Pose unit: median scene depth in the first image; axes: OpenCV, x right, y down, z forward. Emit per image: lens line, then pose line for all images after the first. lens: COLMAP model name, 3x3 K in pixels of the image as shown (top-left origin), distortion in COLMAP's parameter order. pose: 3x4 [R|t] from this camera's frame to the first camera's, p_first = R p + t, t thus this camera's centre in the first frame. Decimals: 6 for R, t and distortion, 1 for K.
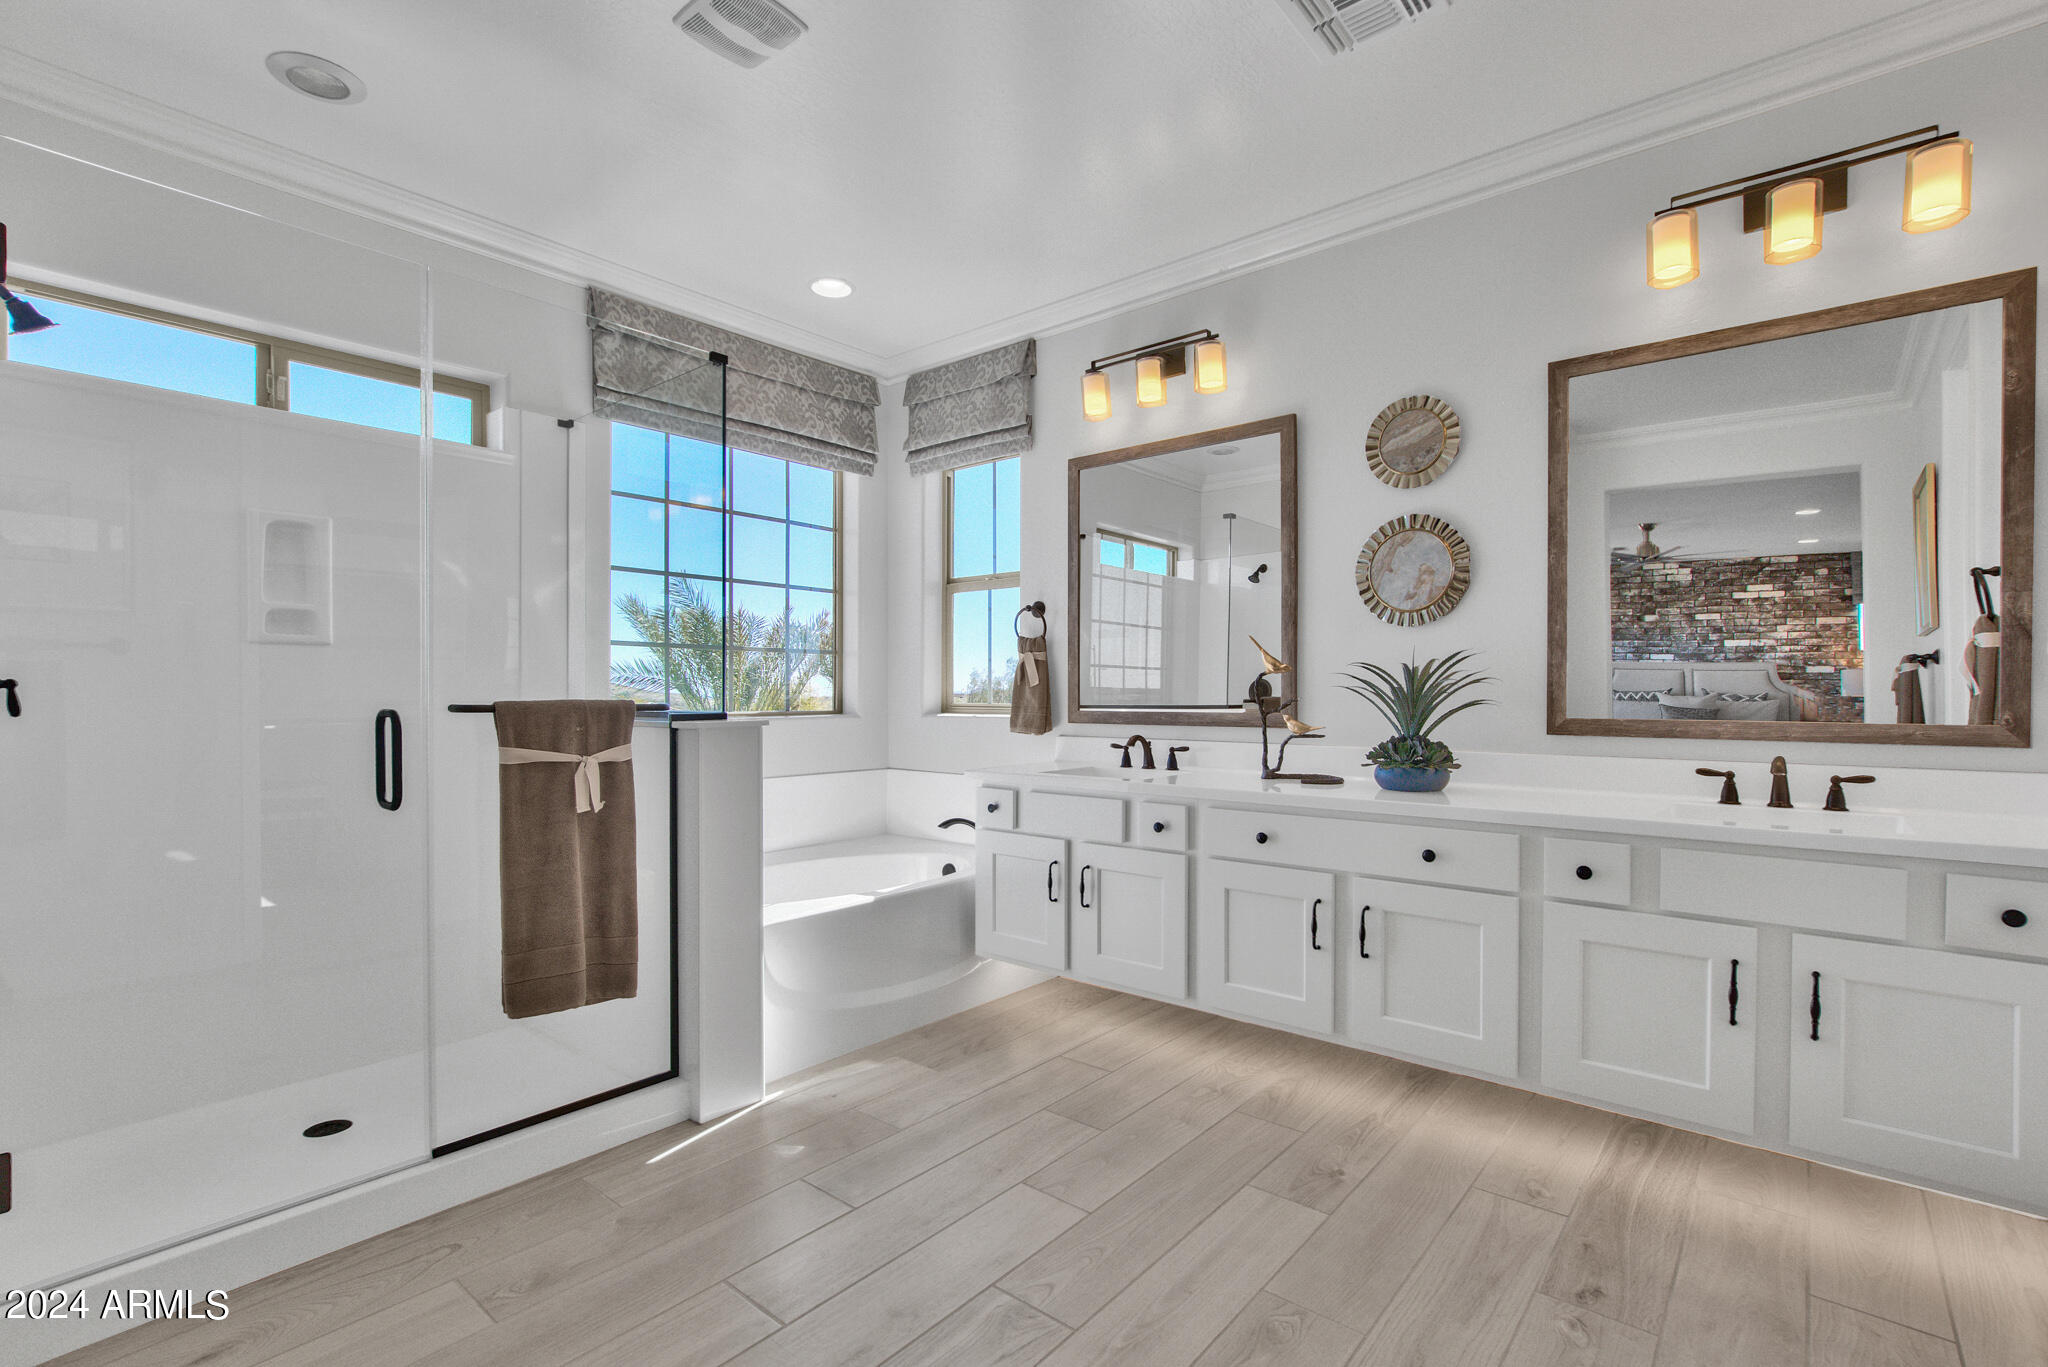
lens RADIAL K [[943.5, 0, 1025.4], [0, 943.5, 692.2], [0, 0, 1]] dist [-0.004005, -0.000568]
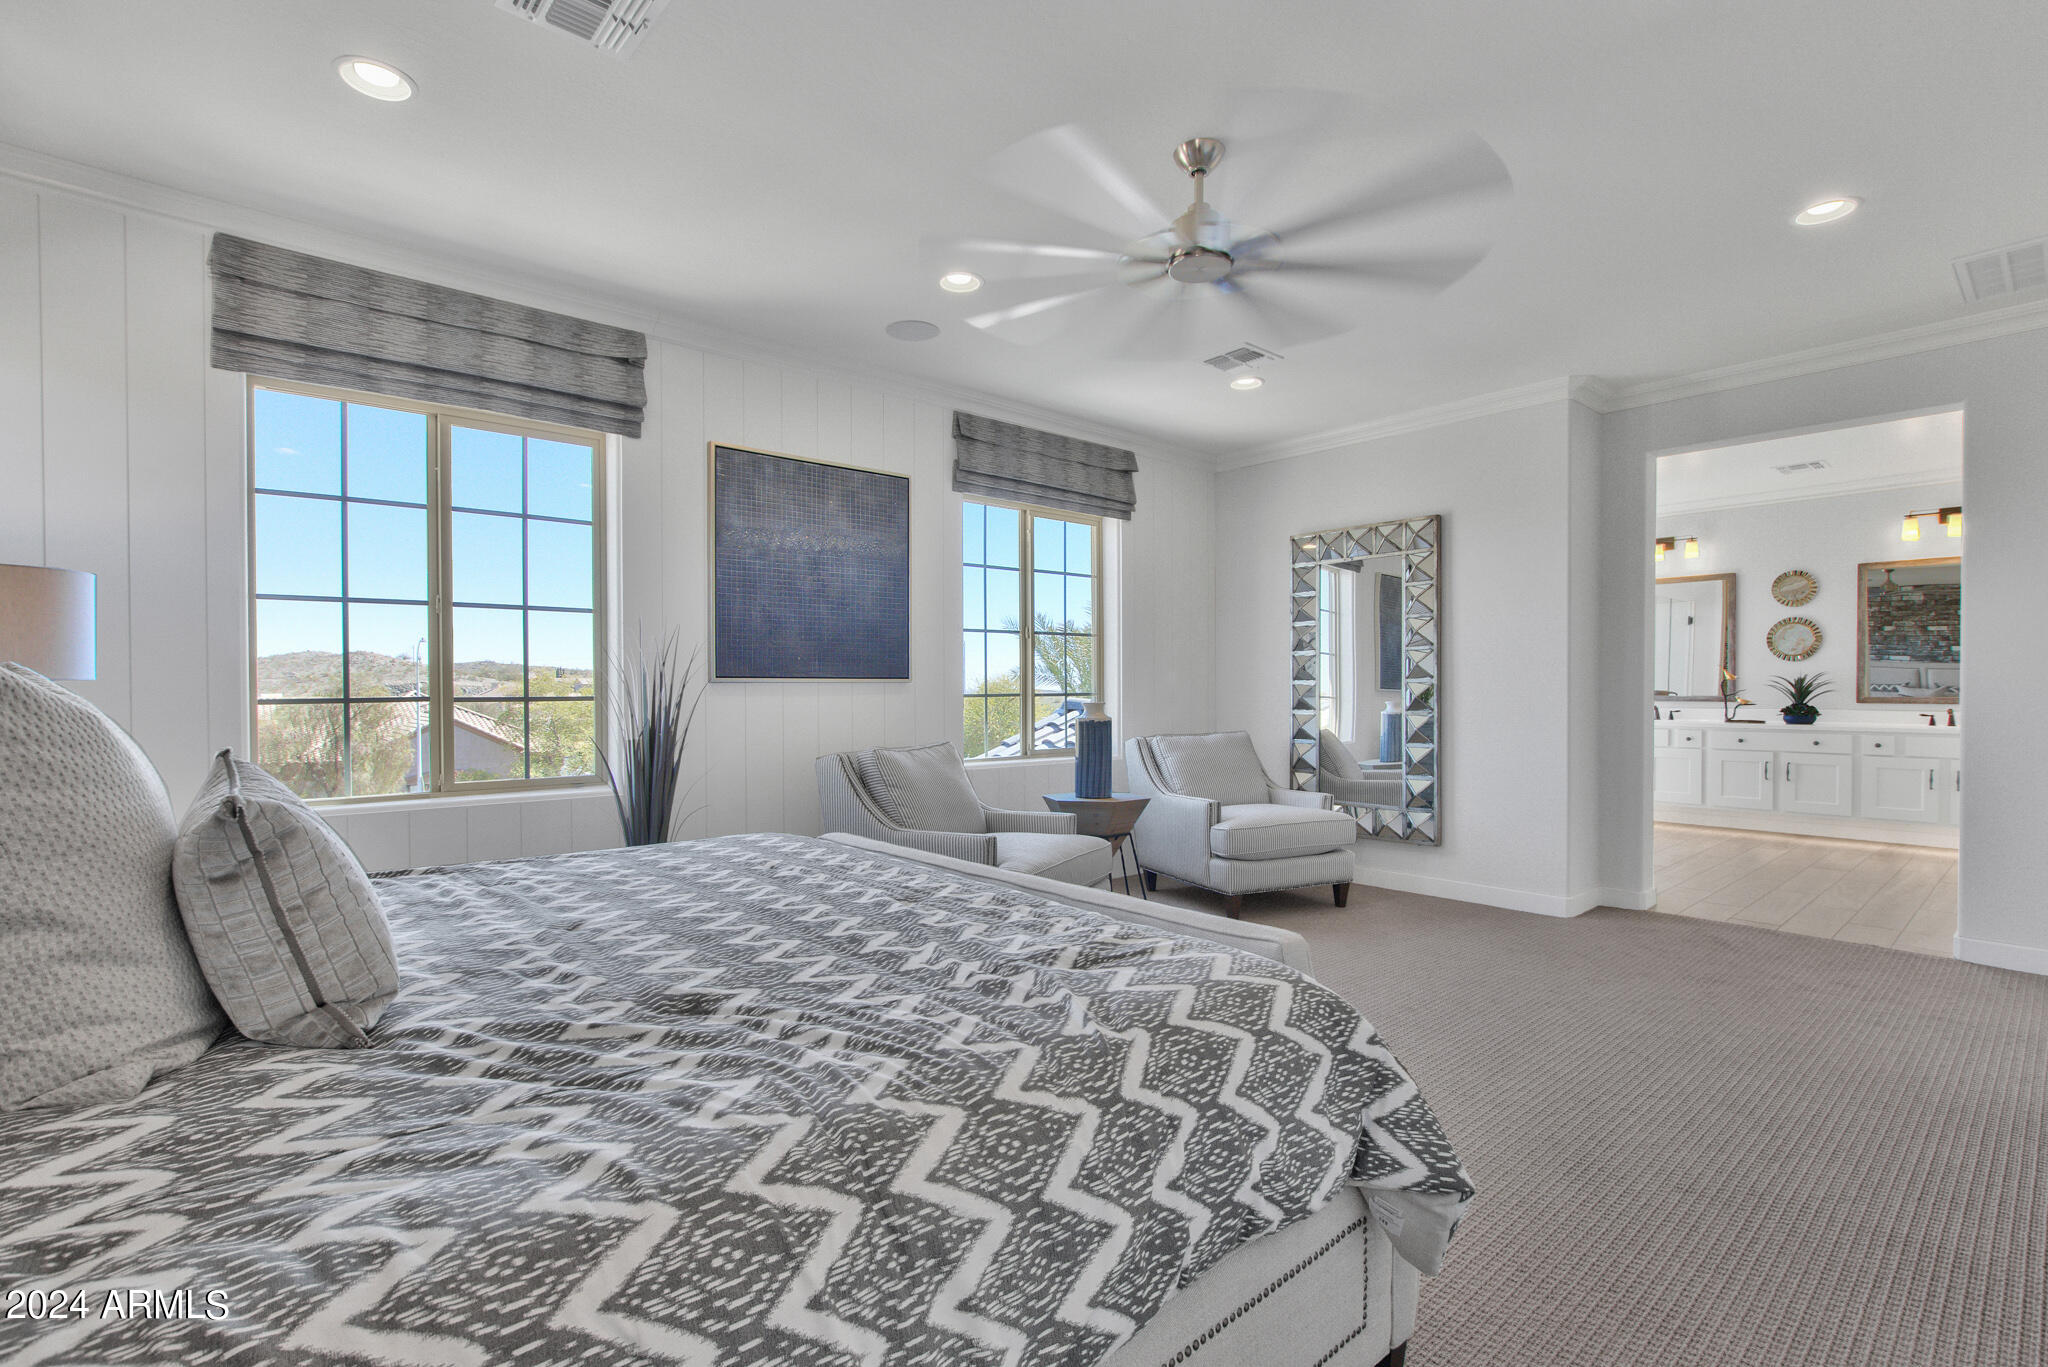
lens RADIAL K [[943.5, 0, 1026.5], [0, 943.5, 693.1], [0, 0, 1]] dist [-0.004005, -0.000568]
pose [[0.988651, -0.004820, -0.150155, -1.263906], [0.005571, 0.999974, 0.004579, -0.007177], [0.150129, -0.005364, 0.988652, -1.830097]]
